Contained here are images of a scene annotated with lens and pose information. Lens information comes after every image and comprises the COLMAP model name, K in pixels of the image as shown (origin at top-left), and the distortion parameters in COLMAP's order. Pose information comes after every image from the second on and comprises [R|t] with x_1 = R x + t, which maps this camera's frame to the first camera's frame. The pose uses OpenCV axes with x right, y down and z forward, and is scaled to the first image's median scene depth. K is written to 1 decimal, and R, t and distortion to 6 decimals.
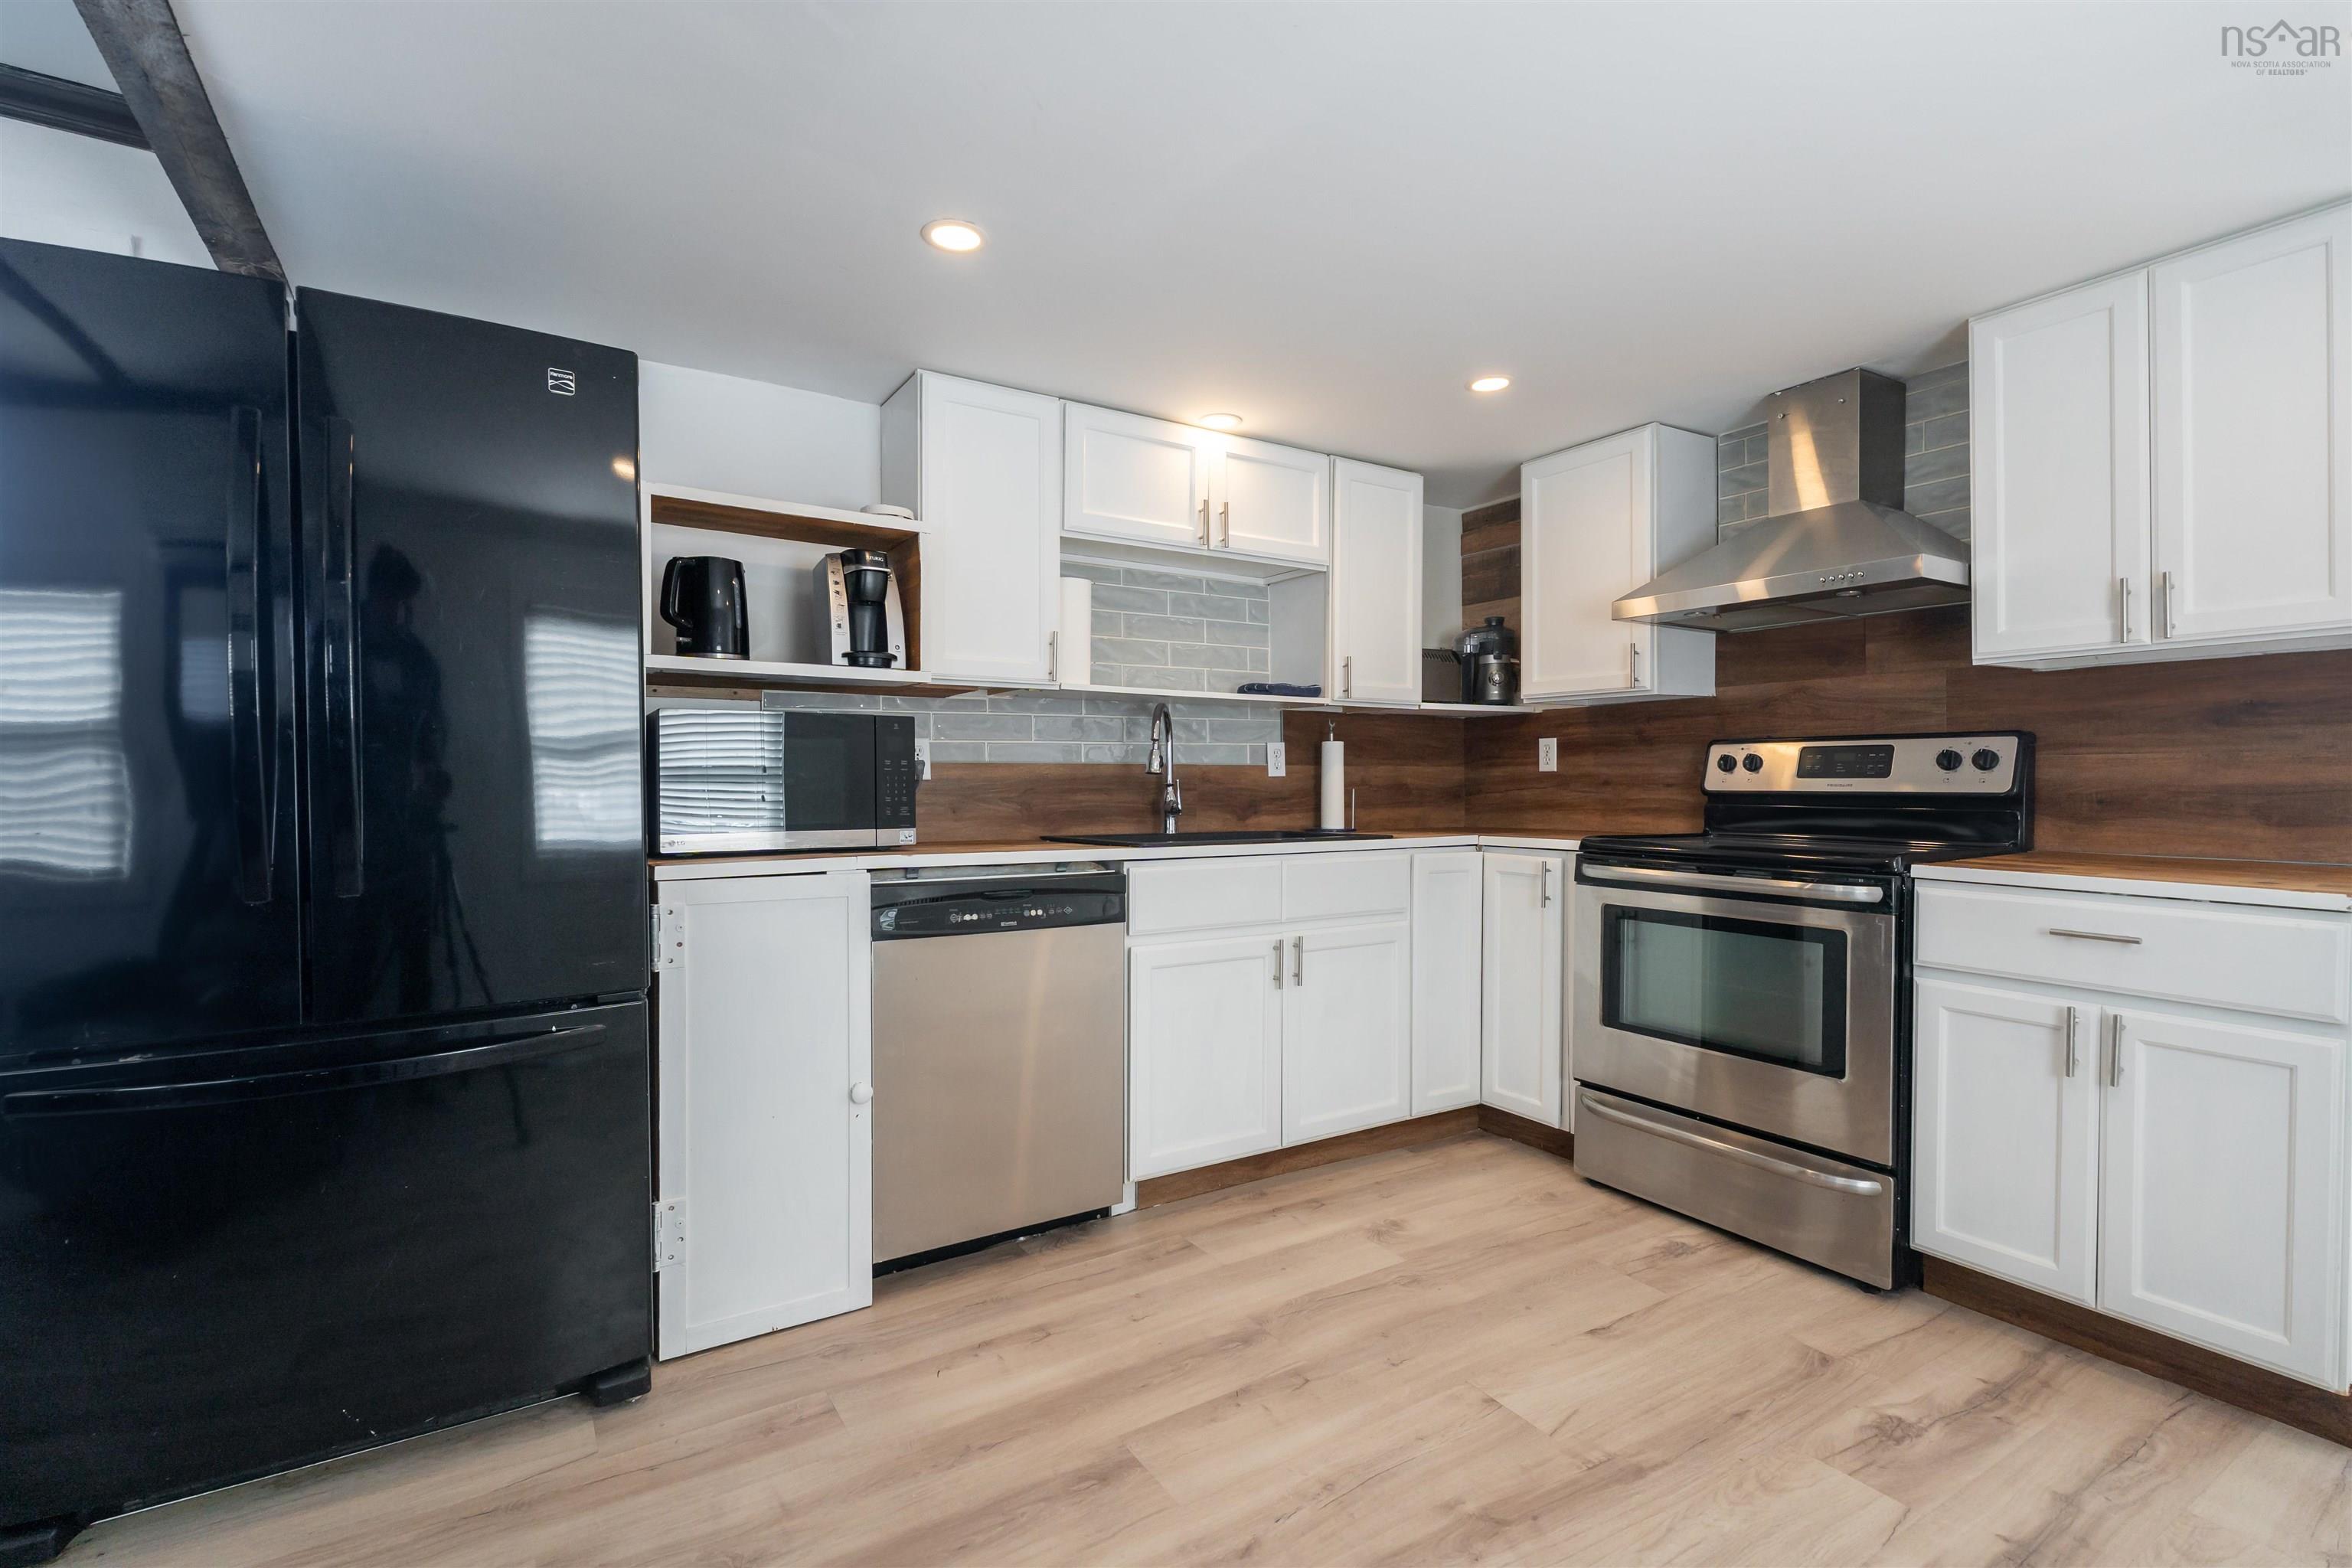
lens RADIAL K [[1071.9, 0, 1172.9], [0, 1071.9, 788.8], [0, 0, 1]] dist [0.003190, 0.000003]
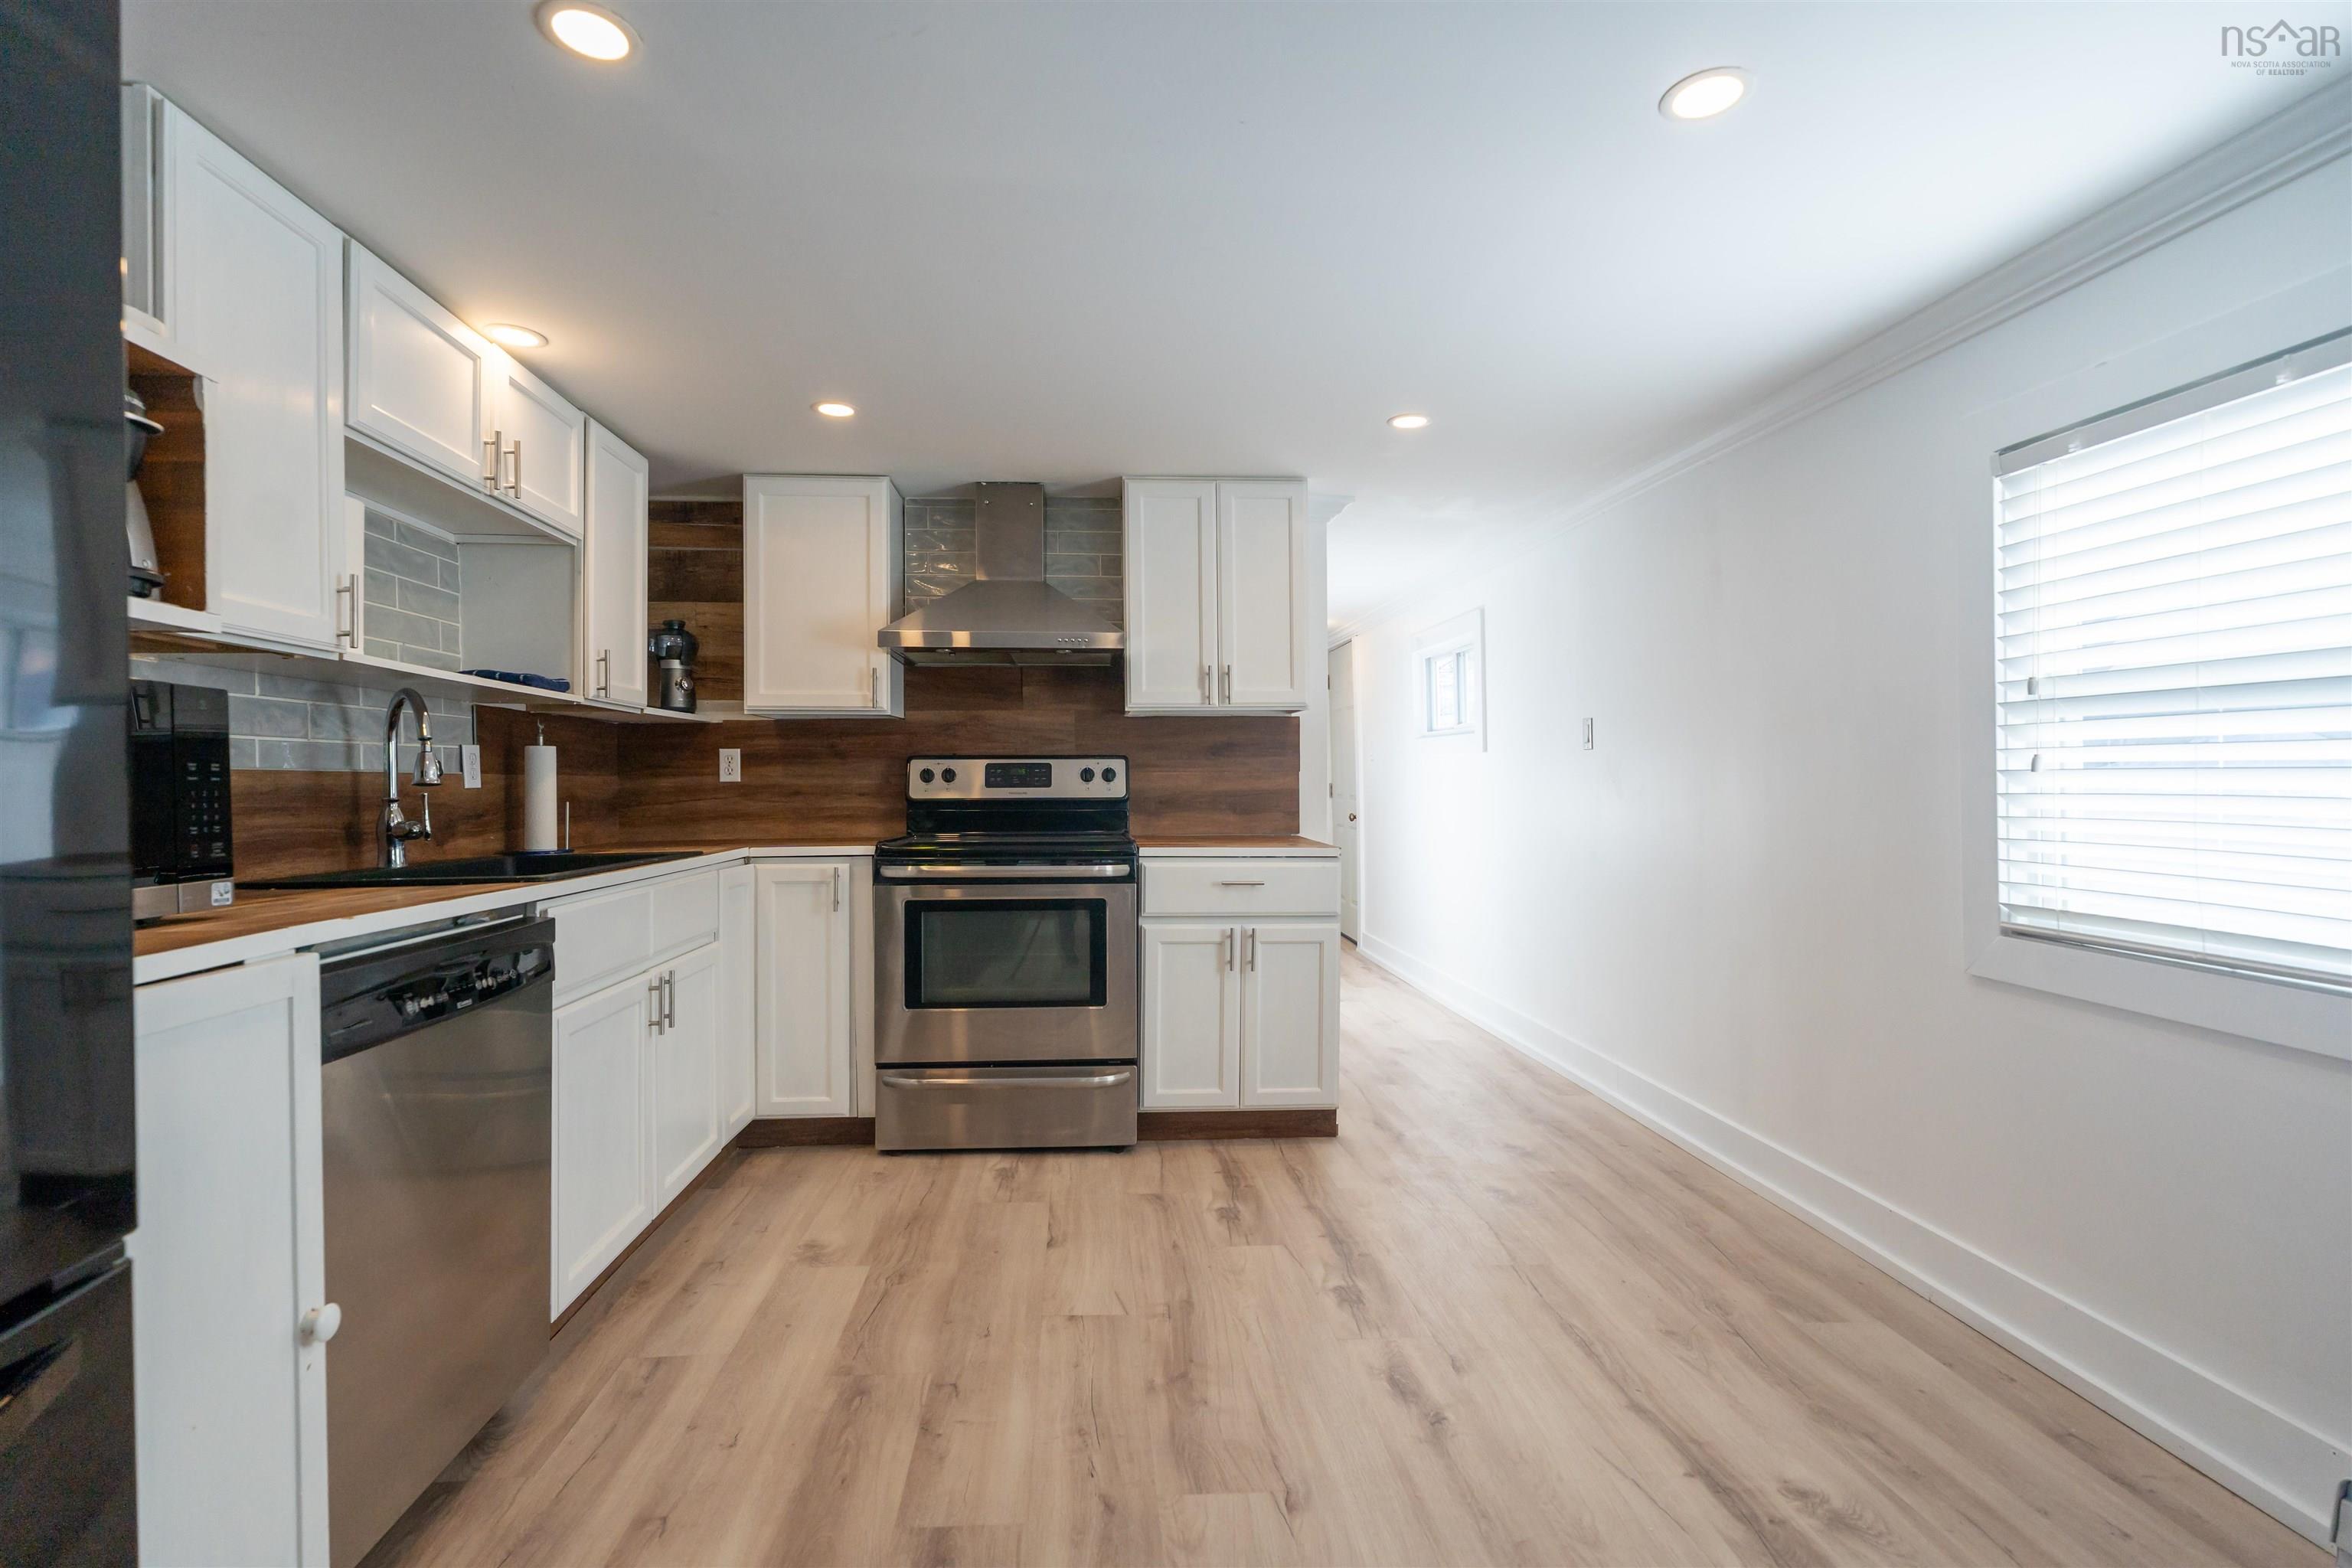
lens RADIAL K [[1065.9, 0, 1162.0], [0, 1065.9, 783.7], [0, 0, 1]] dist [0.007378, -0.000464]
pose [[0.468253, -0.000424, 0.883594, -0.454856], [0.011850, 0.999913, -0.005800, -0.005175], [-0.883515, 0.013186, 0.468217, 0.233334]]
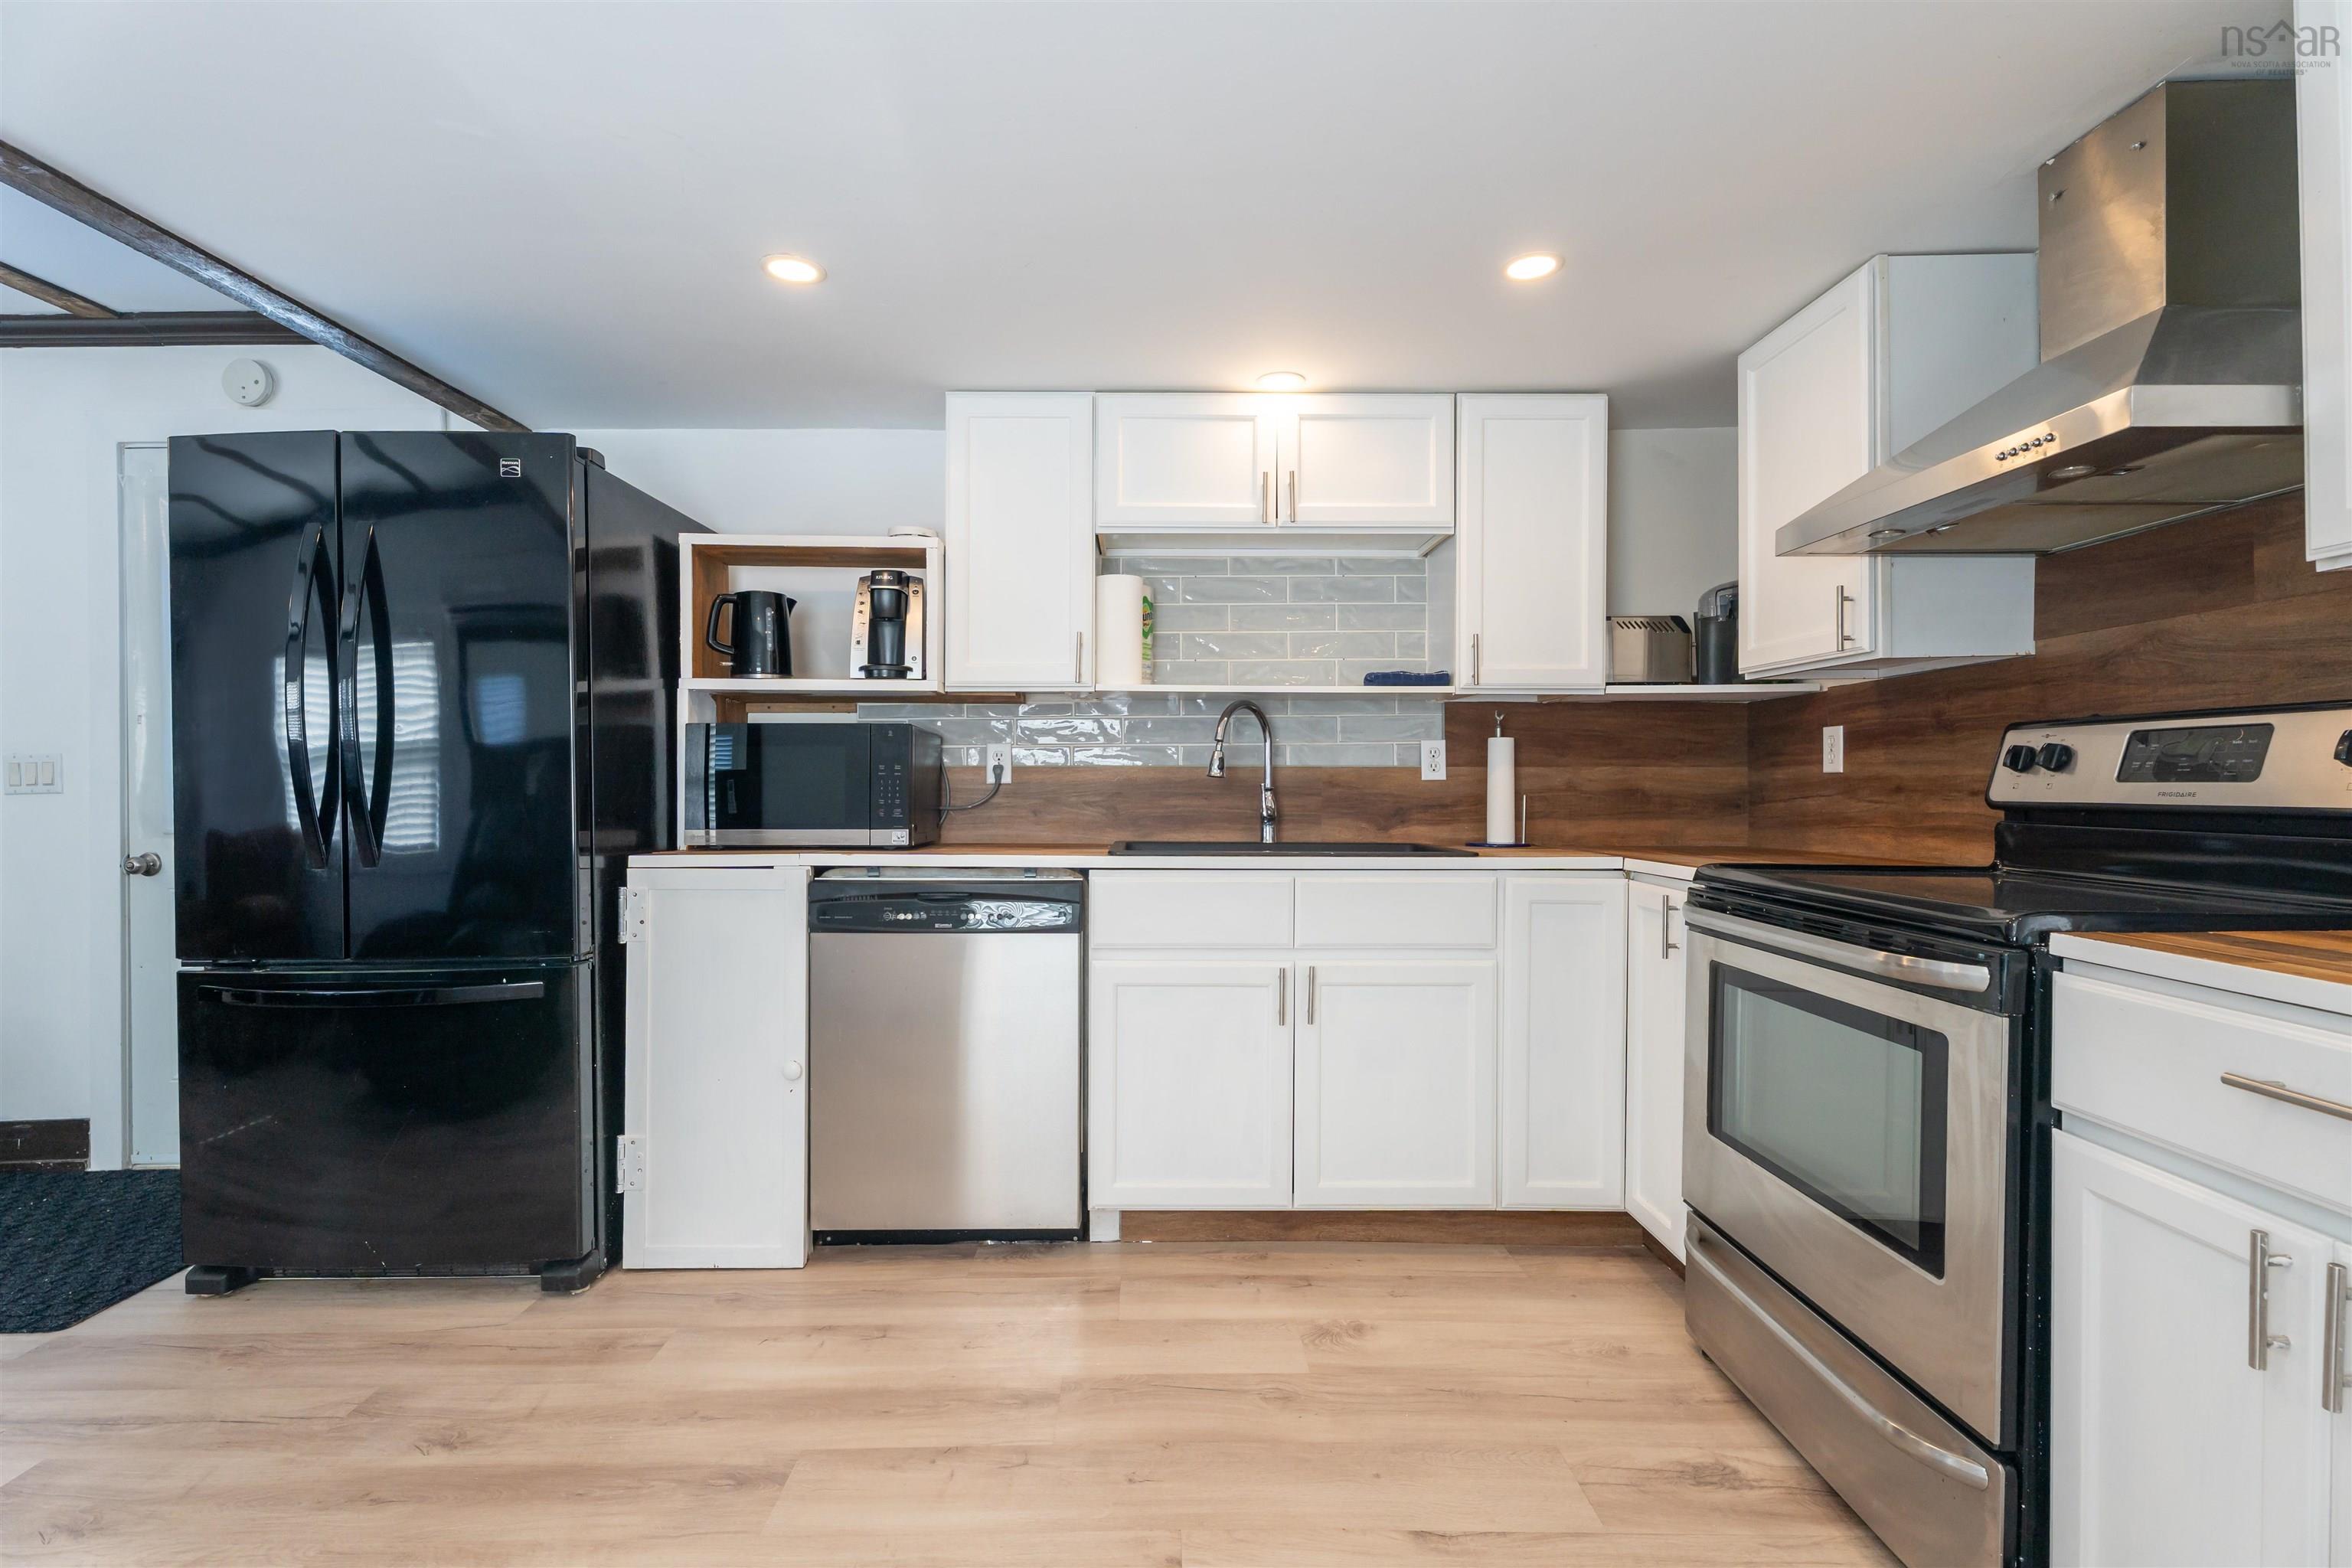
lens RADIAL K [[1071.9, 0, 1172.9], [0, 1071.9, 788.8], [0, 0, 1]] dist [0.003190, 0.000003]
pose [[0.851058, 0.003552, -0.525059, 0.465510], [-0.005417, 0.999983, -0.002015, -0.002132], [0.525043, 0.004559, 0.851063, 0.208110]]
